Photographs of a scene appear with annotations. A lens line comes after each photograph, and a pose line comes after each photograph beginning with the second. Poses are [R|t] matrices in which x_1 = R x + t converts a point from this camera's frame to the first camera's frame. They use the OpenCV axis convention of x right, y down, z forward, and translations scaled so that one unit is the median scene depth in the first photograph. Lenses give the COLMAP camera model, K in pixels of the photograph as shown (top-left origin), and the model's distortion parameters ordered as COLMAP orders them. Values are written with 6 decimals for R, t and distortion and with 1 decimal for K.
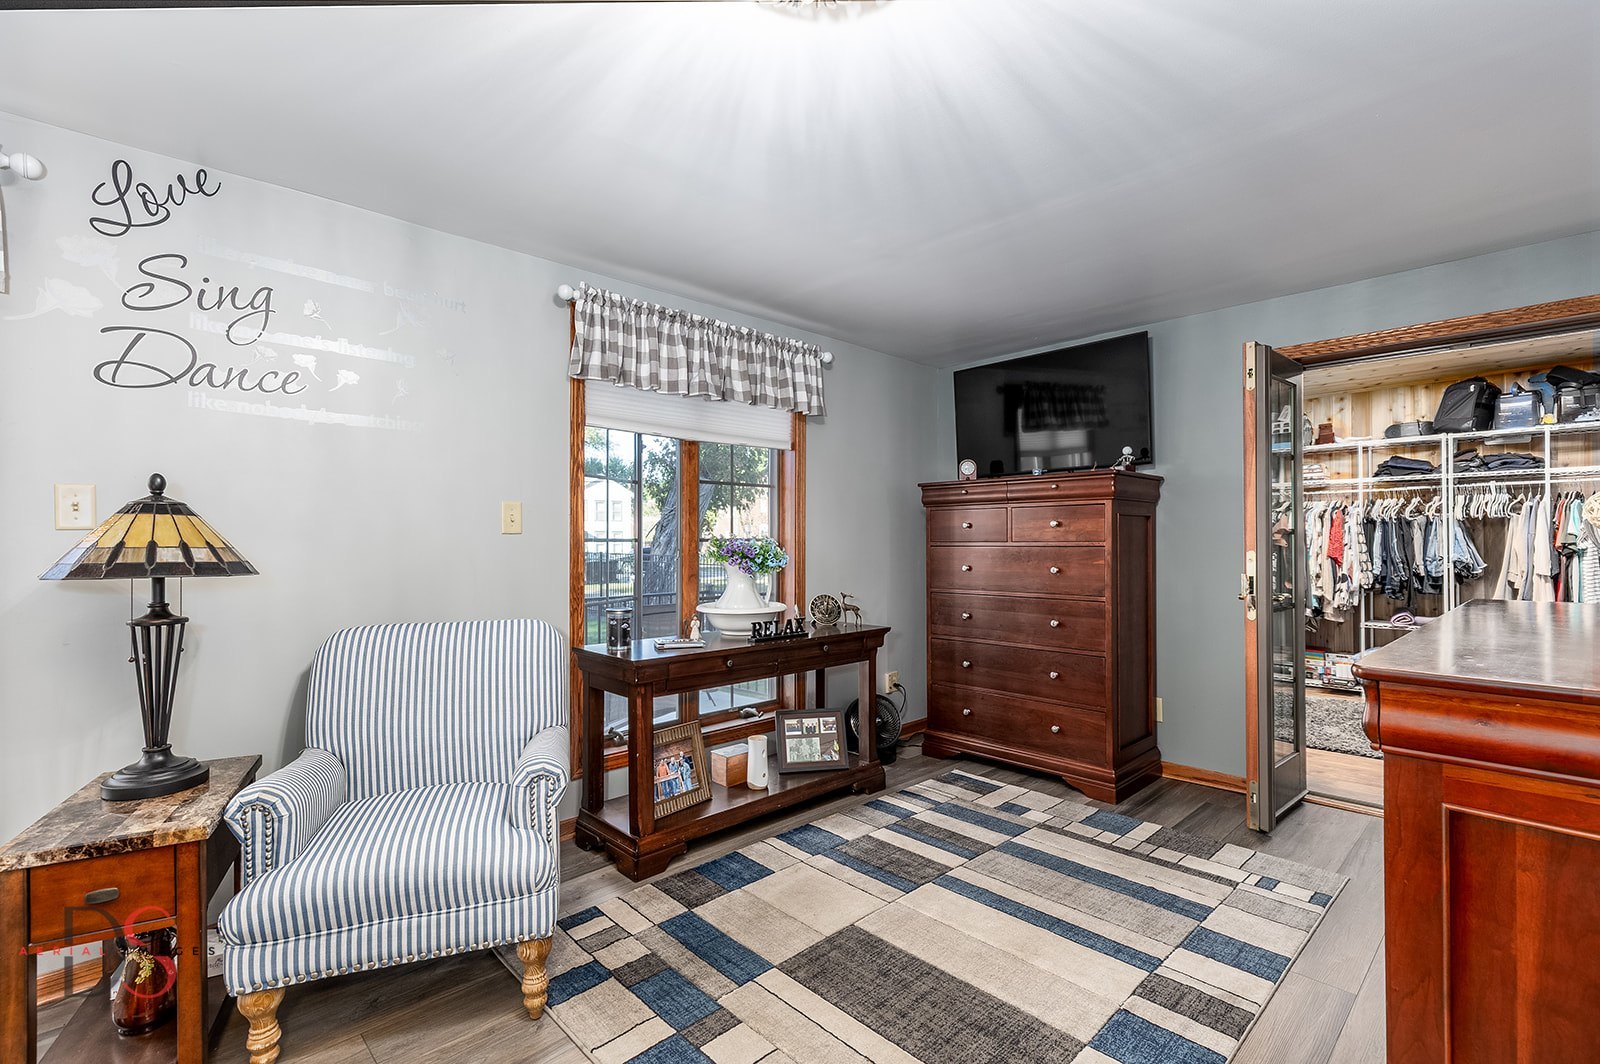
lens RADIAL K [[723.3, 0, 796.1], [0, 723.3, 536.5], [0, 0, 1]] dist [-0.001204, 0.000718]
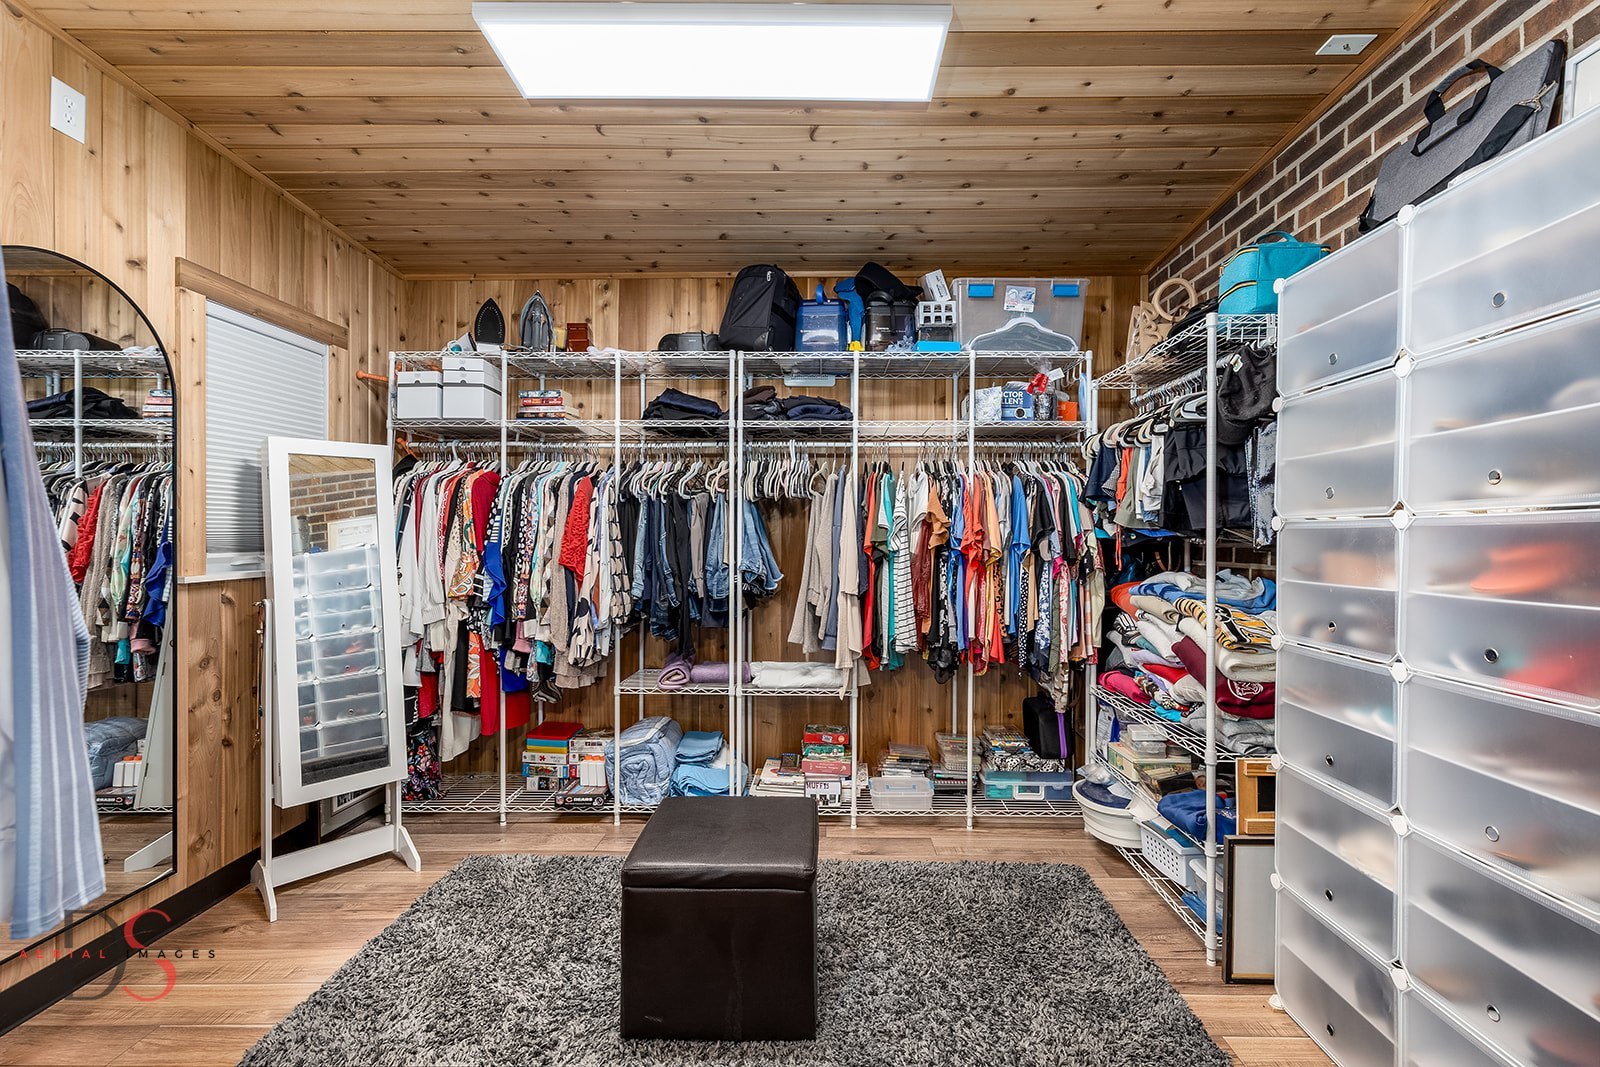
lens RADIAL K [[723.3, 0, 809.5], [0, 723.3, 536.3], [0, 0, 1]] dist [-0.001204, 0.000718]
pose [[0.708739, 0.000331, 0.705471, 0.531785], [-0.012734, 0.999843, 0.012324, -0.001866], [-0.705356, -0.017718, 0.708632, 0.544070]]
